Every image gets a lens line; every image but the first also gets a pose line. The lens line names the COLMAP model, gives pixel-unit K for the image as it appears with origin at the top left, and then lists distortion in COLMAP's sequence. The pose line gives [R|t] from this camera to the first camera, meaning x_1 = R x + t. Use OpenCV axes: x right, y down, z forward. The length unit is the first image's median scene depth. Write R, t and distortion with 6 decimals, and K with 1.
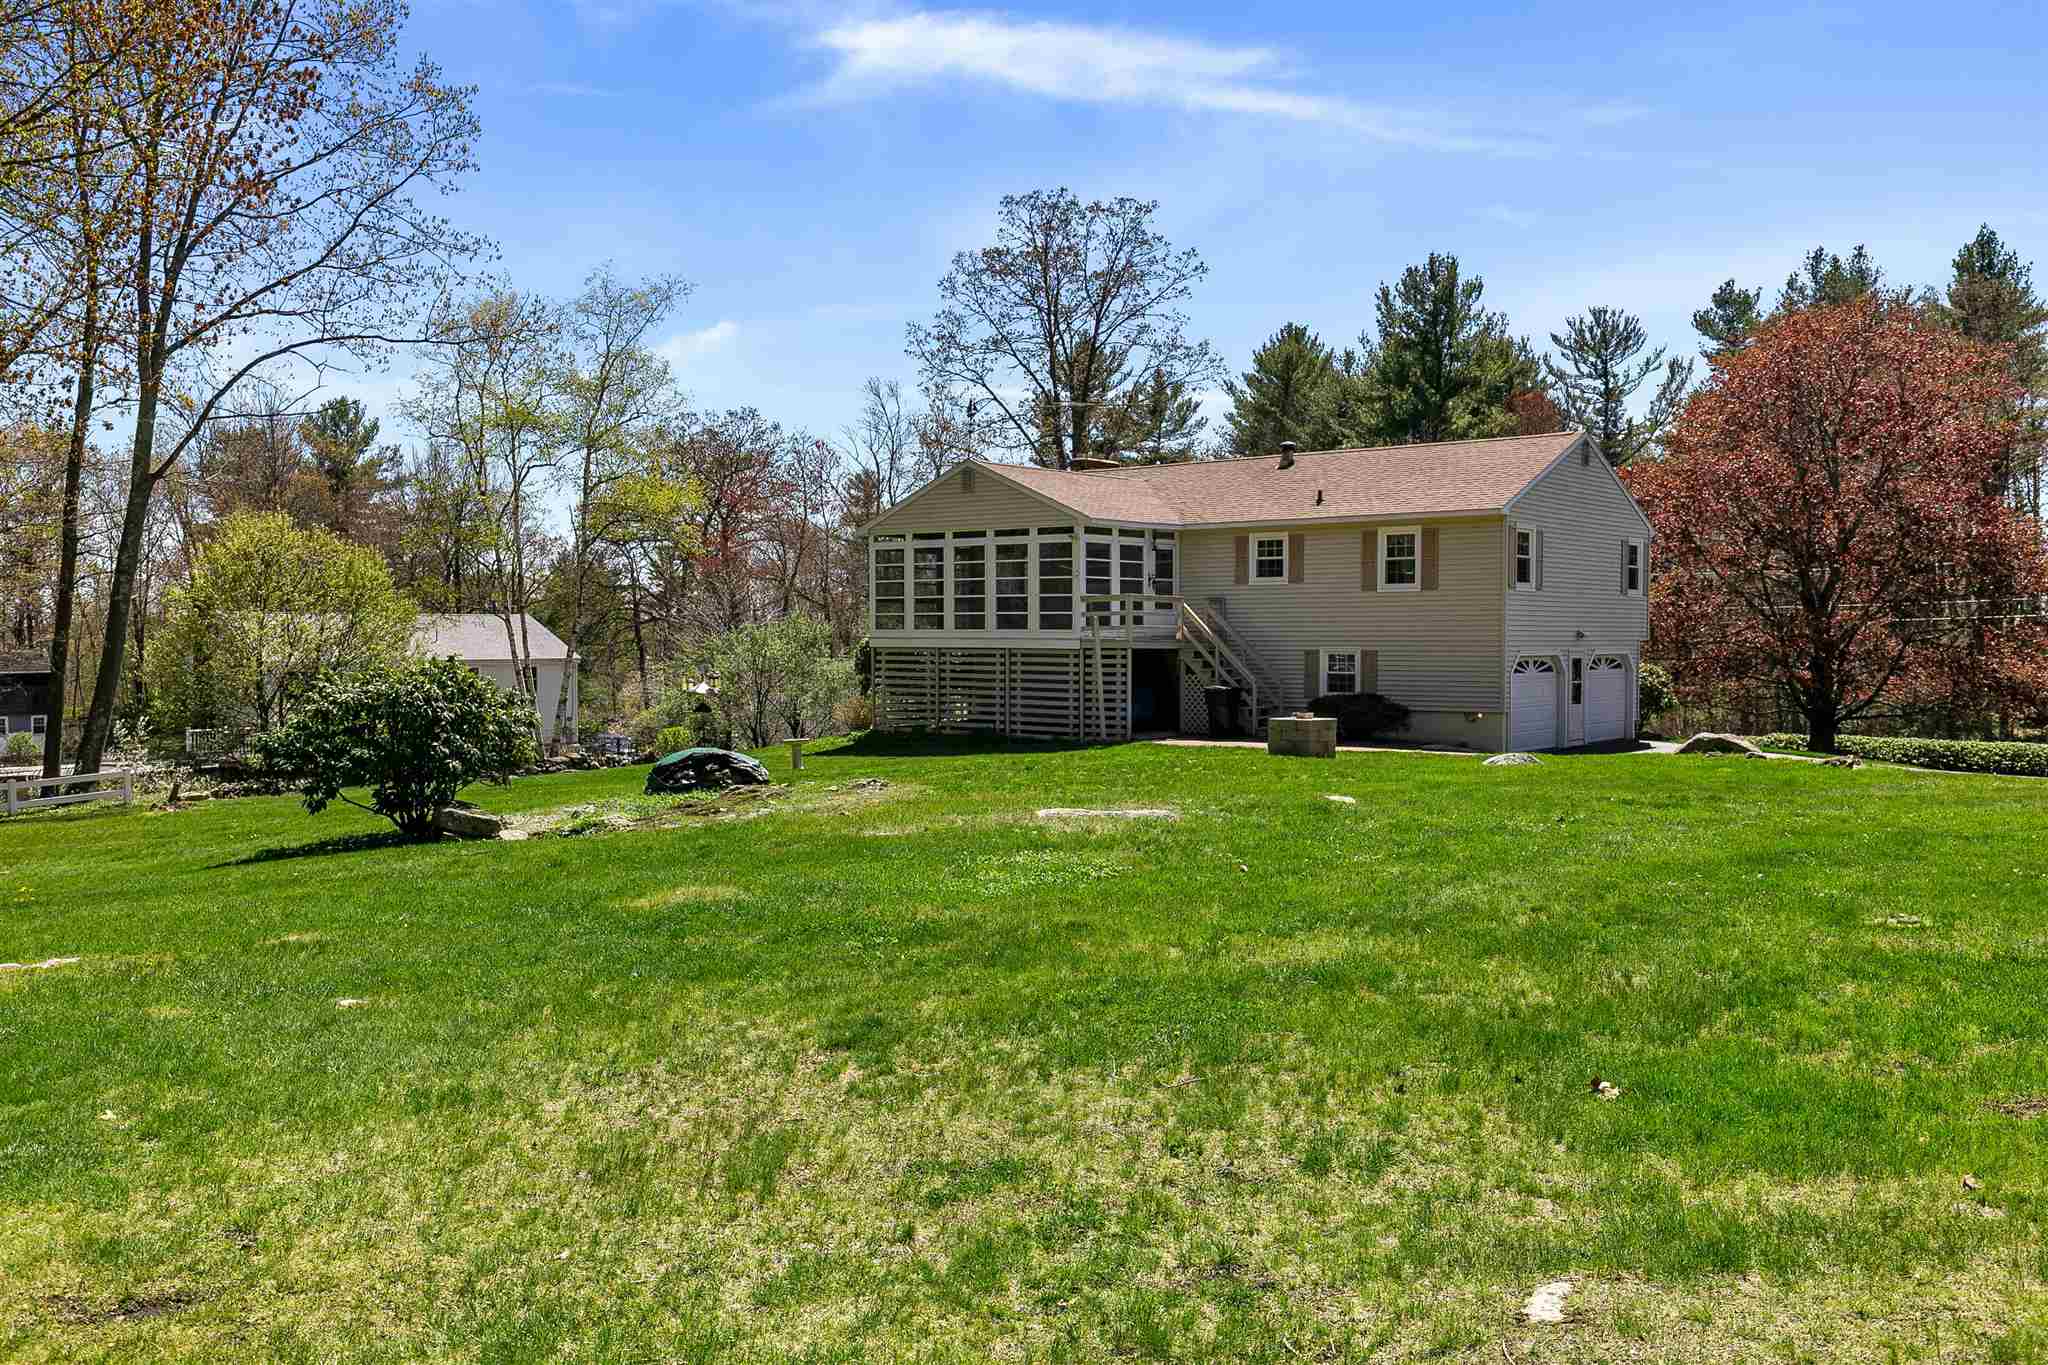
lens RADIAL K [[1778.6, 0, 1024.1], [0, 1778.6, 682.5], [0, 0, 1]] dist [0.015832, 0.020419]
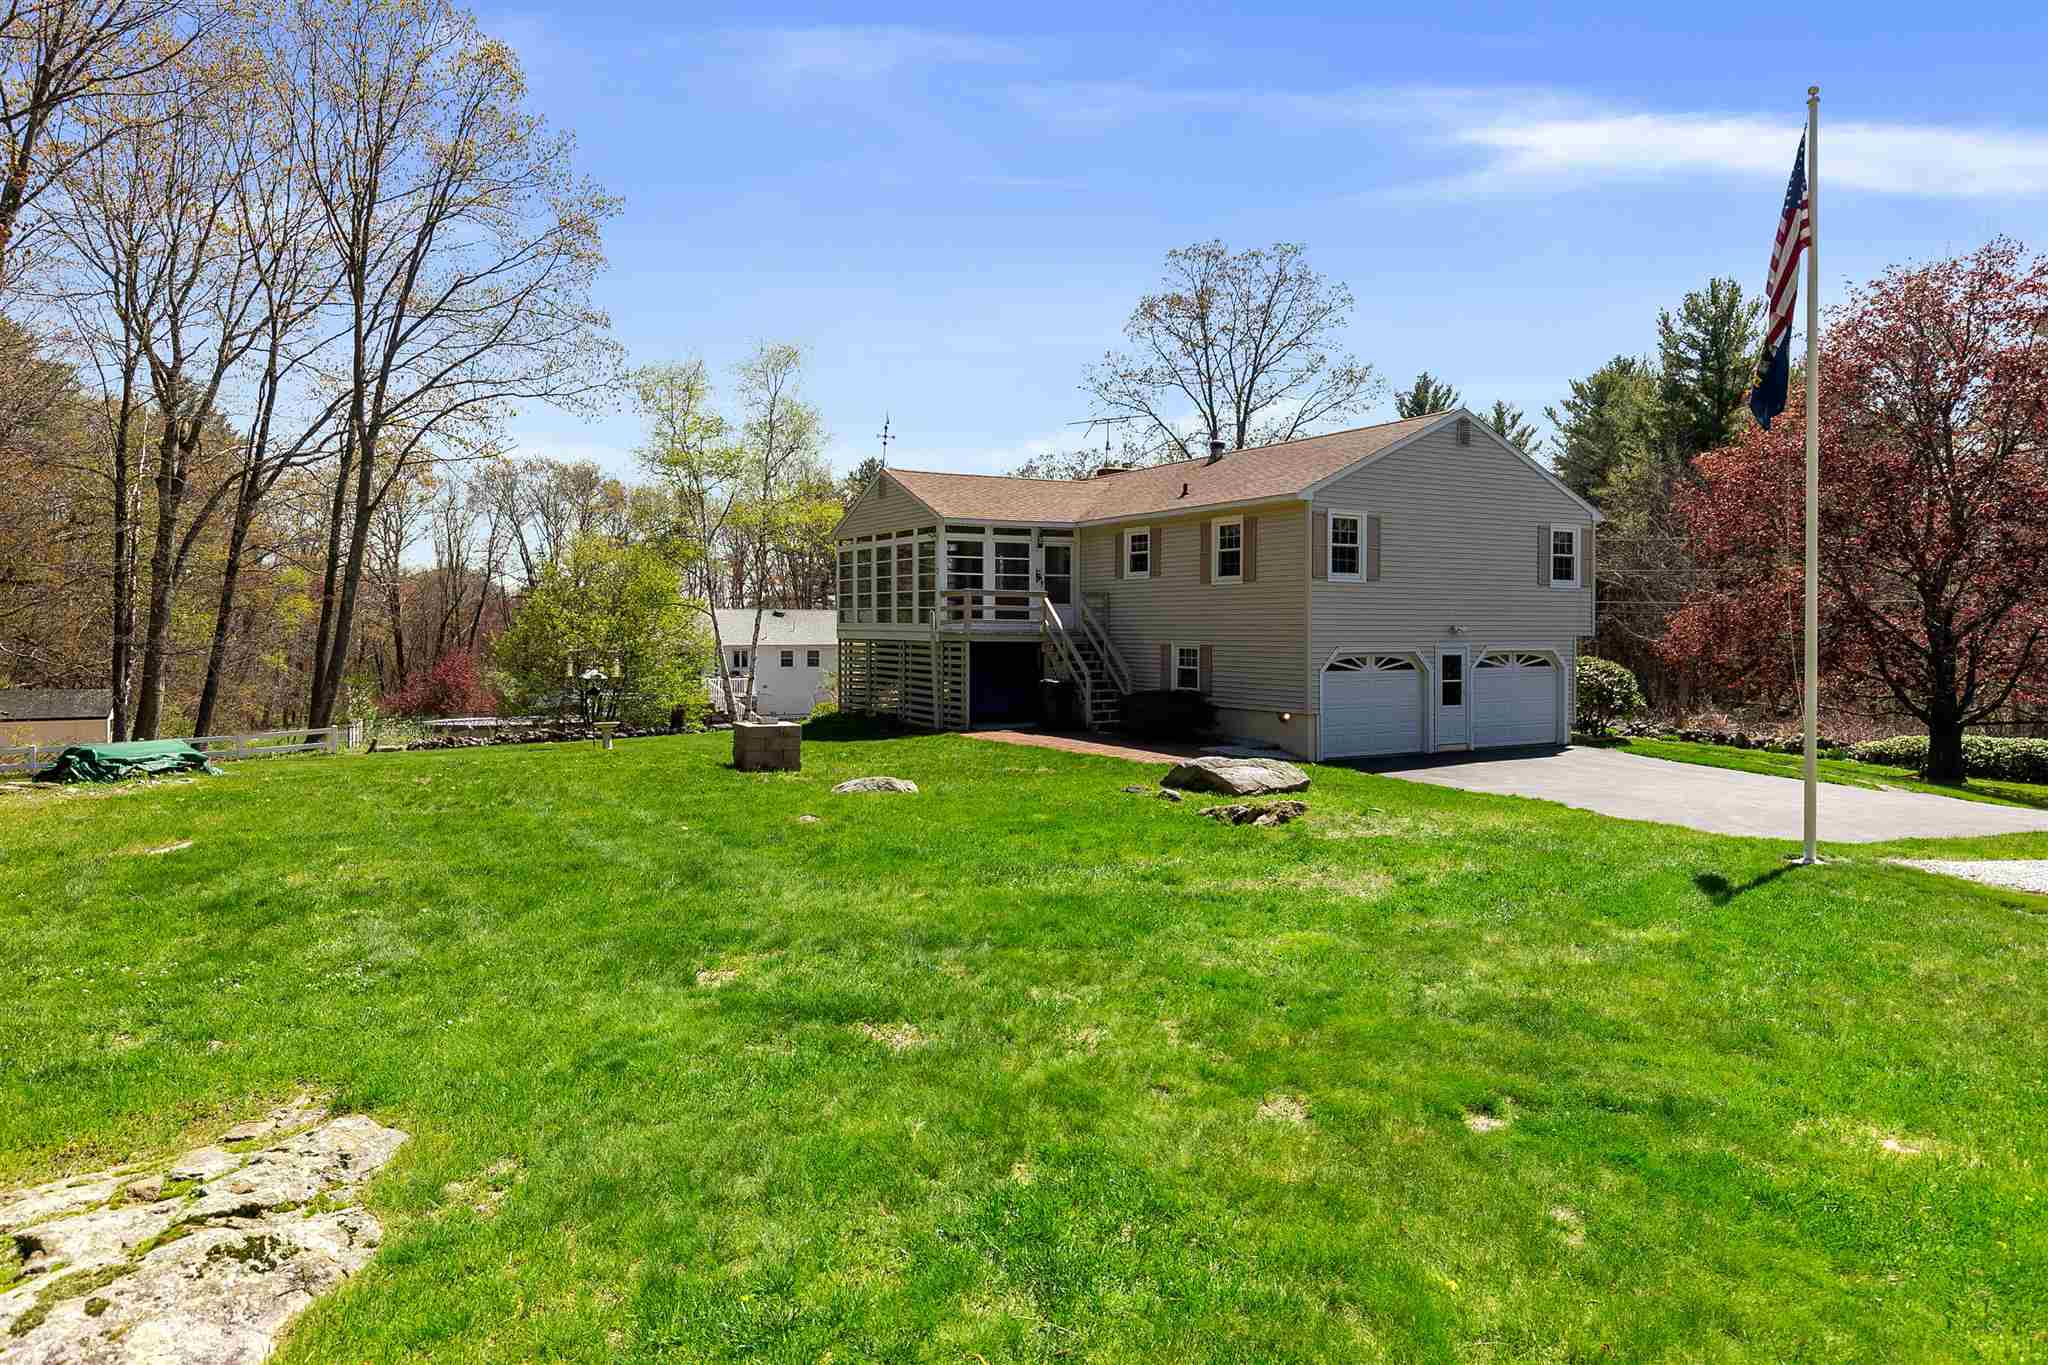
lens RADIAL K [[1294.3, 0, 1023.2], [0, 1294.3, 634.9], [0, 0, 1]] dist [0.008141, -0.000111]
pose [[0.930615, 0.004494, -0.365971, 0.345241], [-0.011513, 0.999789, -0.016999, -0.010074], [0.365817, 0.020033, 0.930471, 0.293336]]
